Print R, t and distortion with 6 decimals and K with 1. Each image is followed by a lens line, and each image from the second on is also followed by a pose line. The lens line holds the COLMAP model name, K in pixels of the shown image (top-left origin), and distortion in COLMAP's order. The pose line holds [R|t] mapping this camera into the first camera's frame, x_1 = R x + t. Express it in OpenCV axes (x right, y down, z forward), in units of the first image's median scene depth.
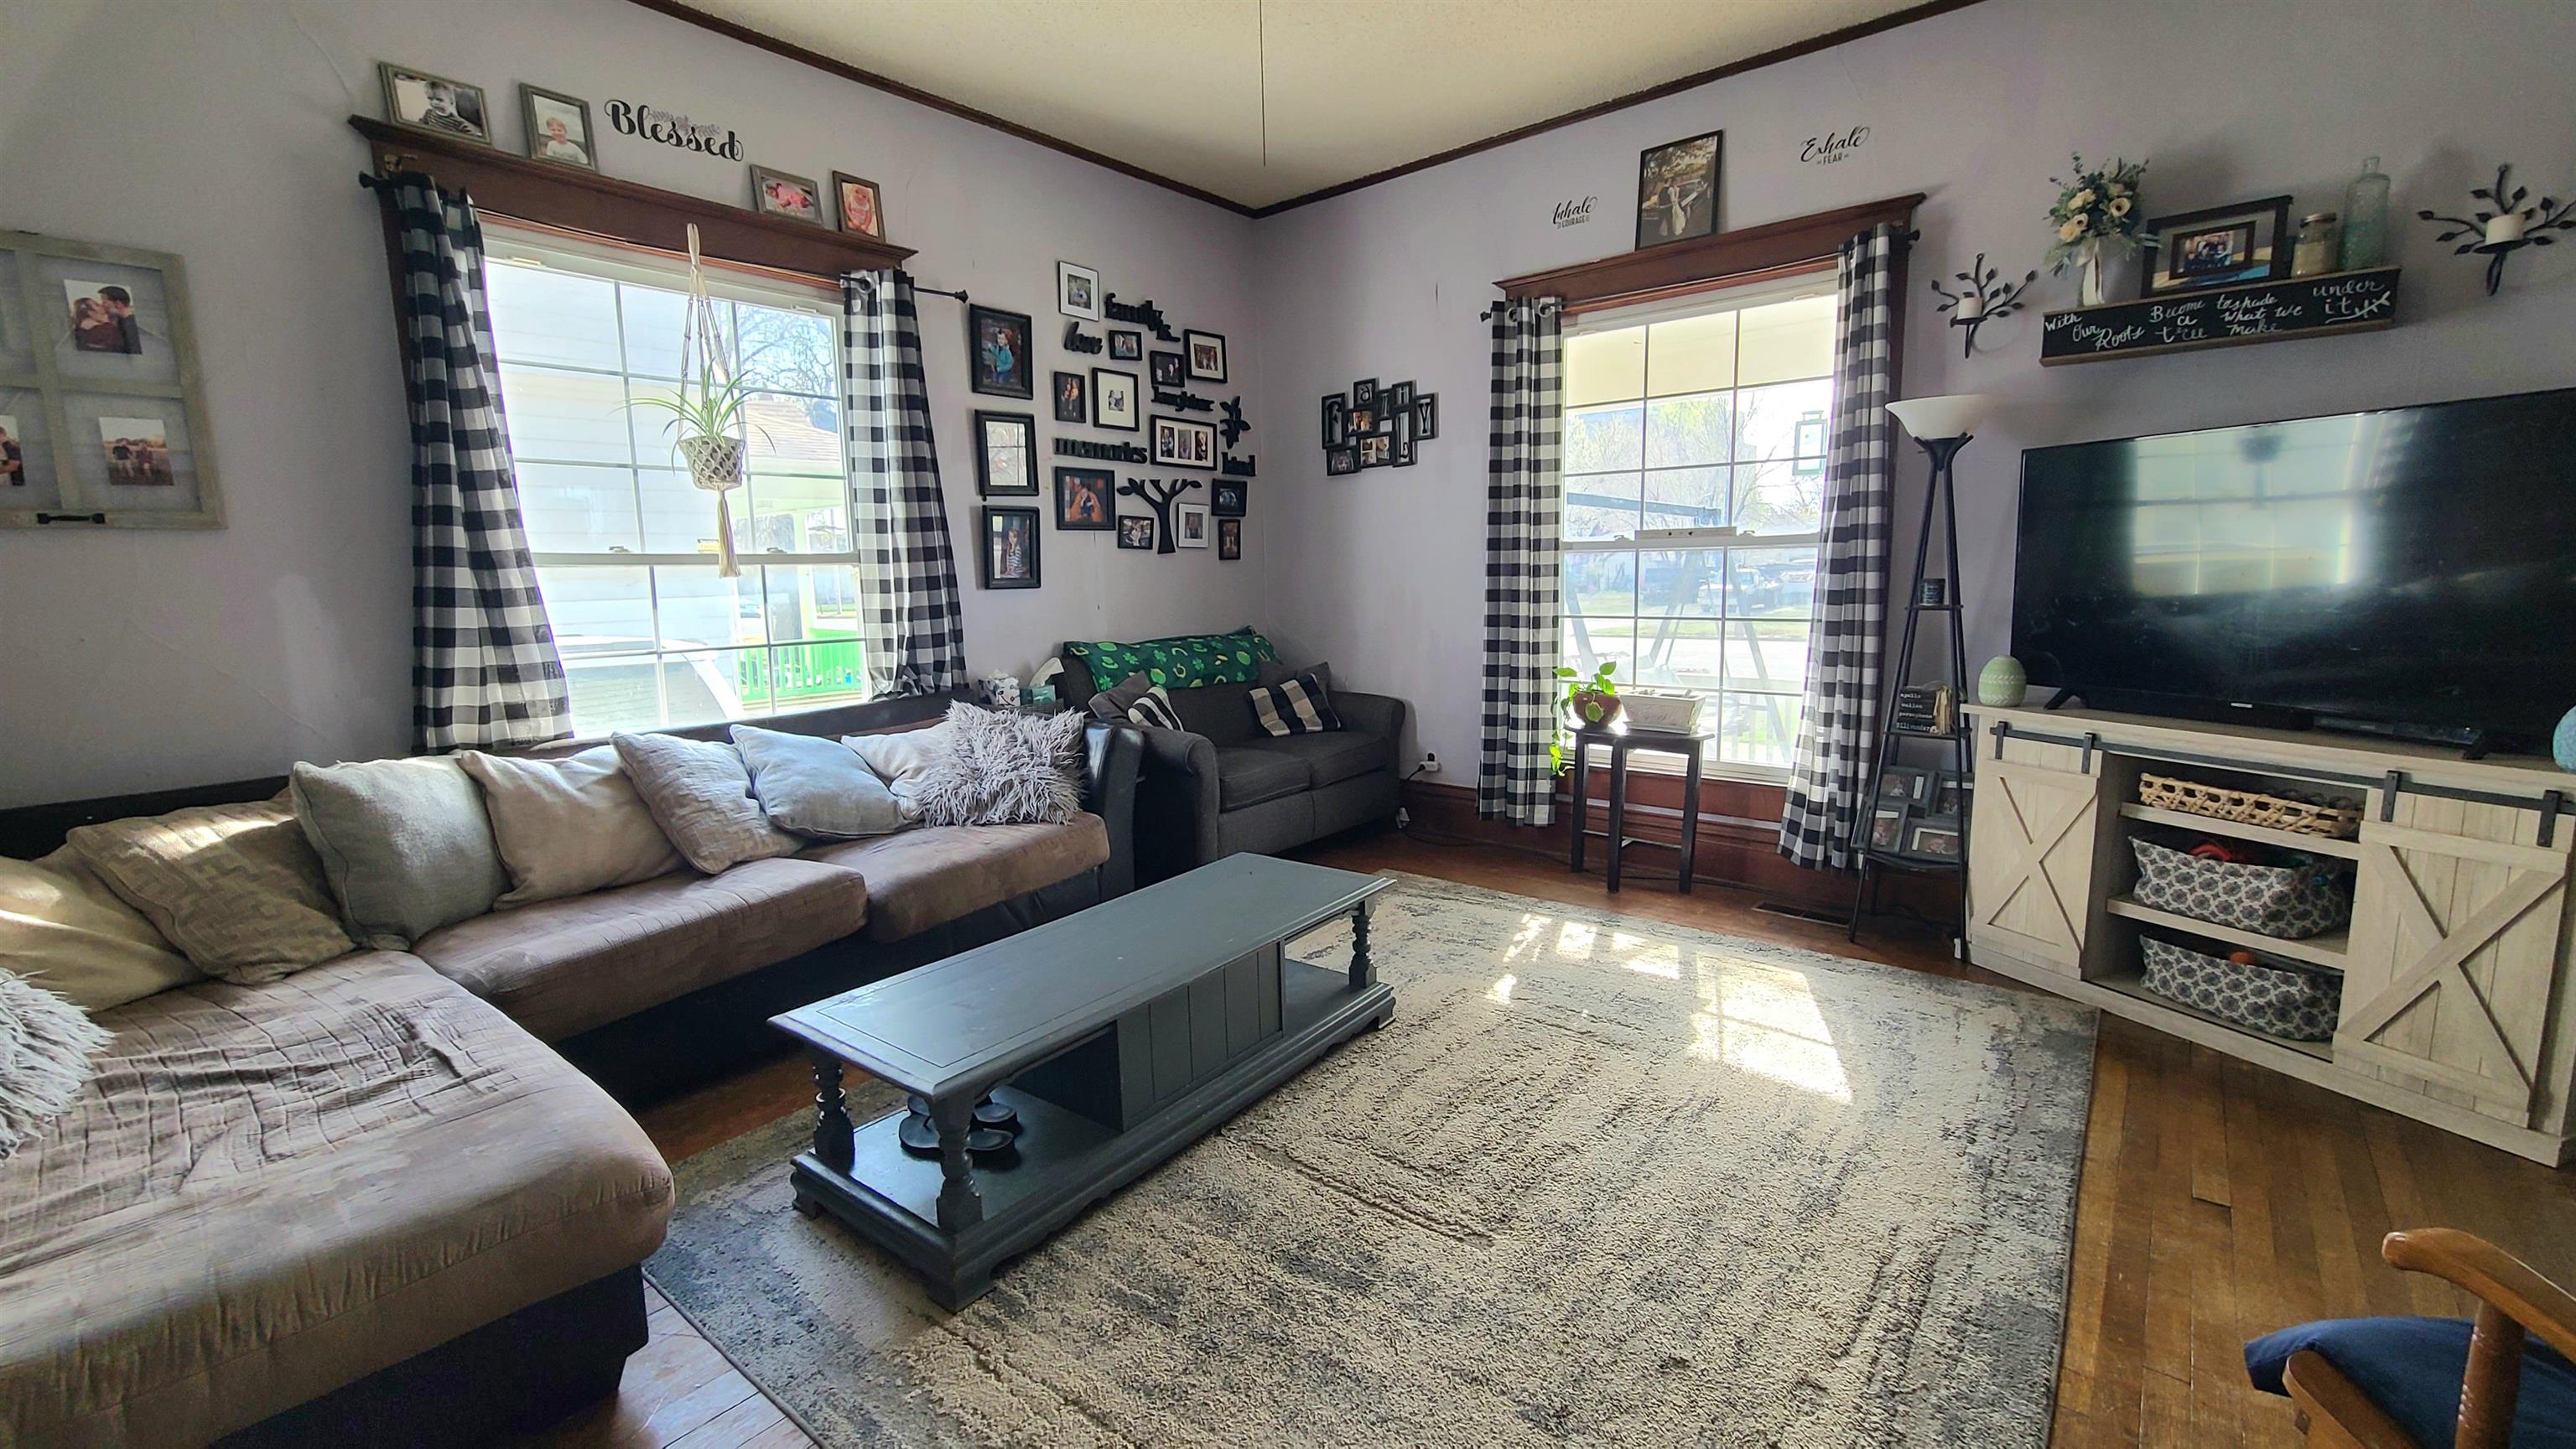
lens RADIAL K [[1049.4, 0, 1283.6], [0, 1049.4, 709.4], [0, 0, 1]] dist [-0.000215, -0.000113]
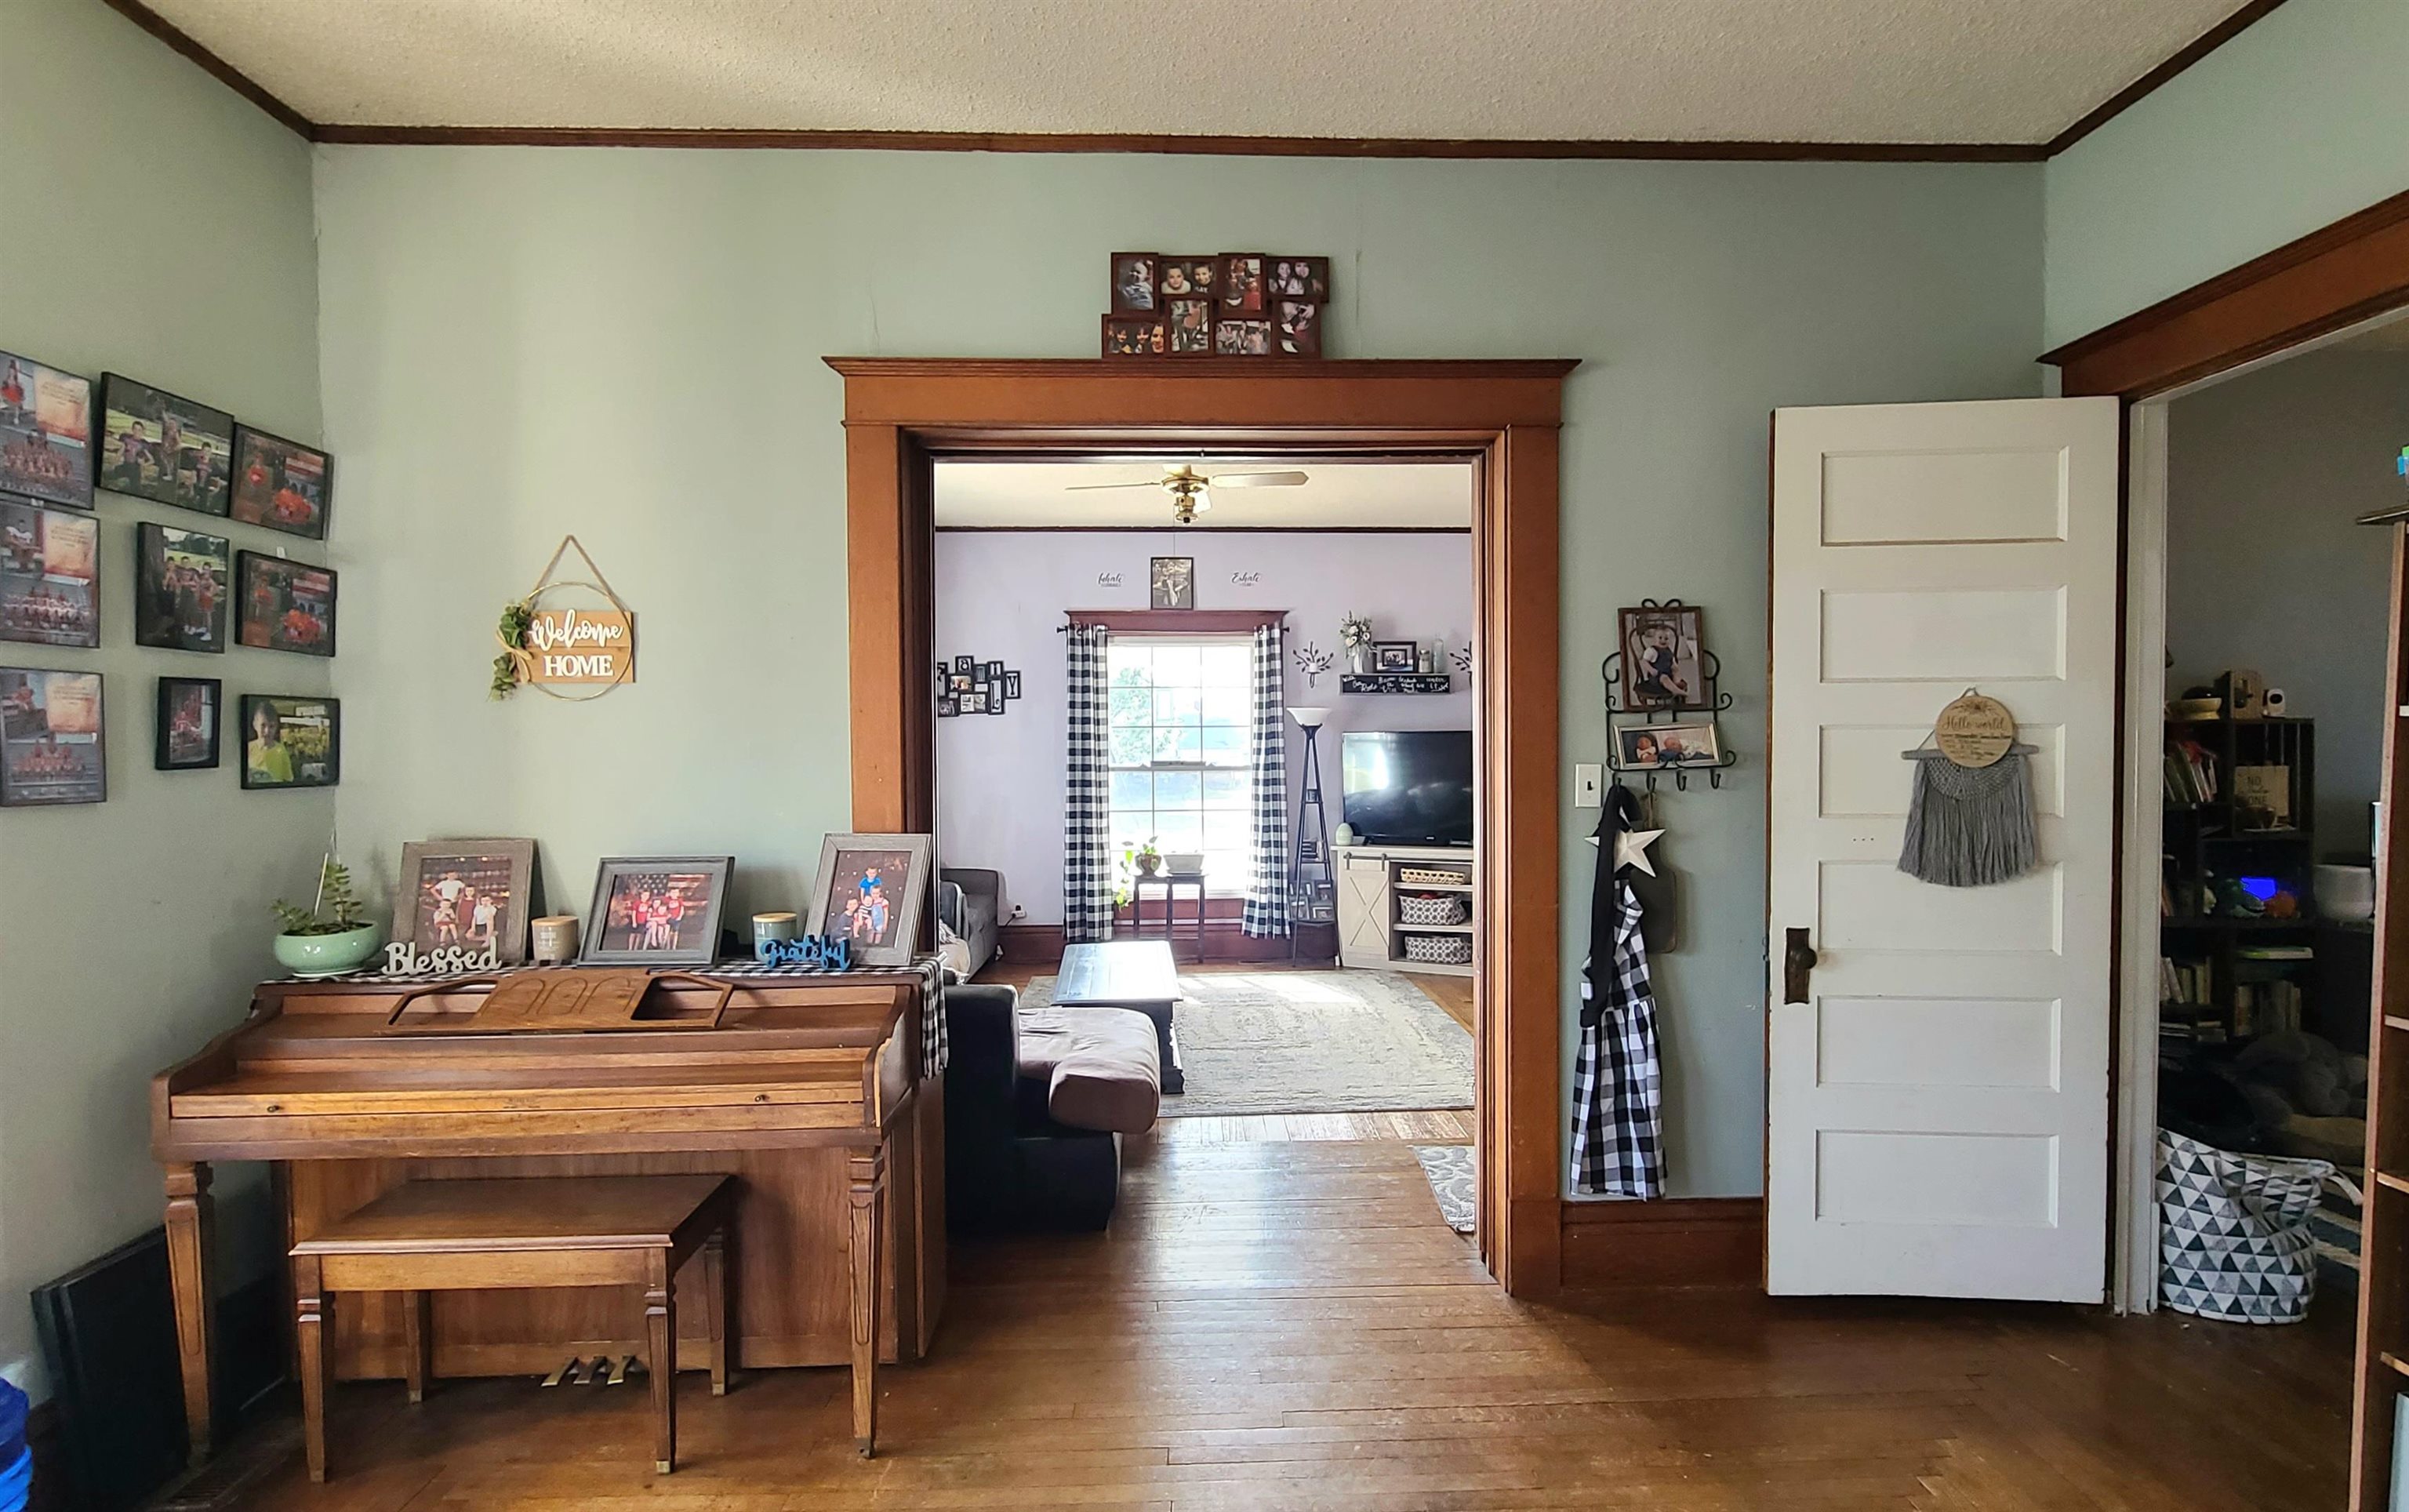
lens RADIAL K [[1136.3, 0, 1206.1], [0, 1136.3, 768.5], [0, 0, 1]] dist [0.000806, 0.000015]
pose [[0.747259, 0.007906, 0.664486, -0.949772], [0.081789, 0.991233, -0.103771, 0.050190], [-0.659481, 0.131892, 0.740061, -0.509204]]
